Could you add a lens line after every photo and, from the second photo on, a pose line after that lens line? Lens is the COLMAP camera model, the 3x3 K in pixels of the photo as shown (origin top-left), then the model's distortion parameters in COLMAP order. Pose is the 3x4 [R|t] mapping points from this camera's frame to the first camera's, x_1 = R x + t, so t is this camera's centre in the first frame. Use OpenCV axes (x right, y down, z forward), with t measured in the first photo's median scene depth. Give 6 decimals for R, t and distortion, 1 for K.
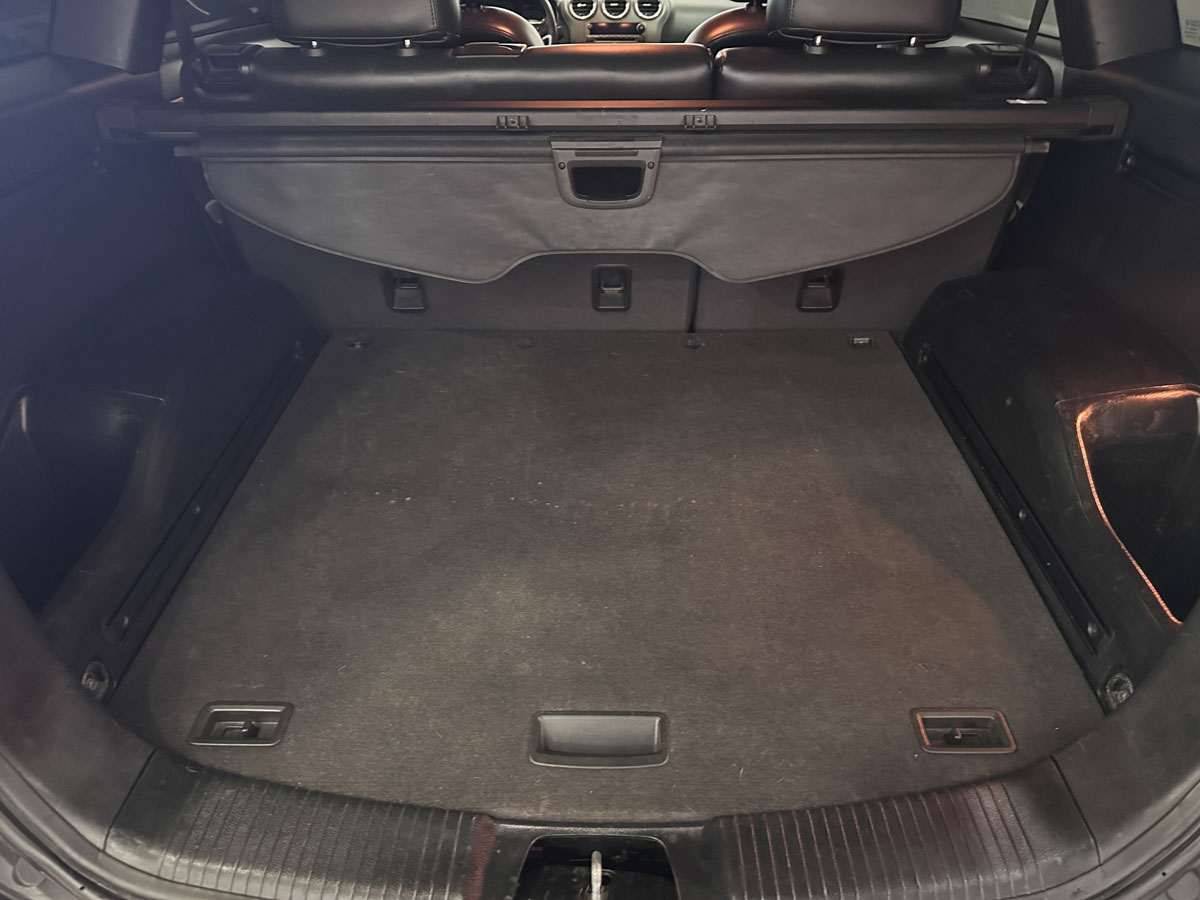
lens RADIAL K [[807.1, 0, 600.0], [0, 807.1, 450.0], [0, 0, 1]] dist [0.001418, -0.003535]
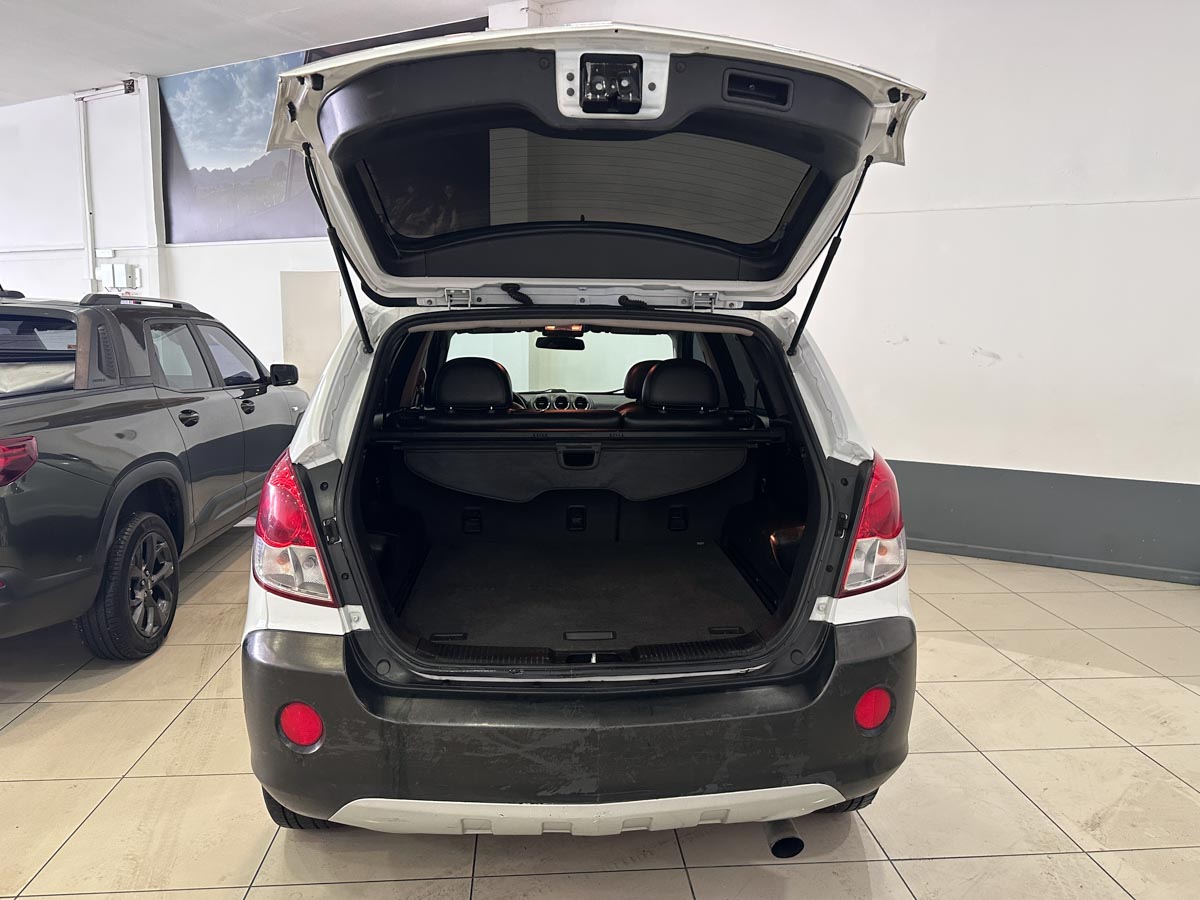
lens RADIAL K [[859.3, 0, 600.0], [0, 859.3, 450.0], [0, 0, 1]] dist [0.001652, 0.003935]
pose [[0.995406, 0.001351, 0.095737, -0.168114], [0.040728, 0.898958, -0.436138, 0.735850], [-0.086653, 0.438034, 0.894772, -1.257176]]
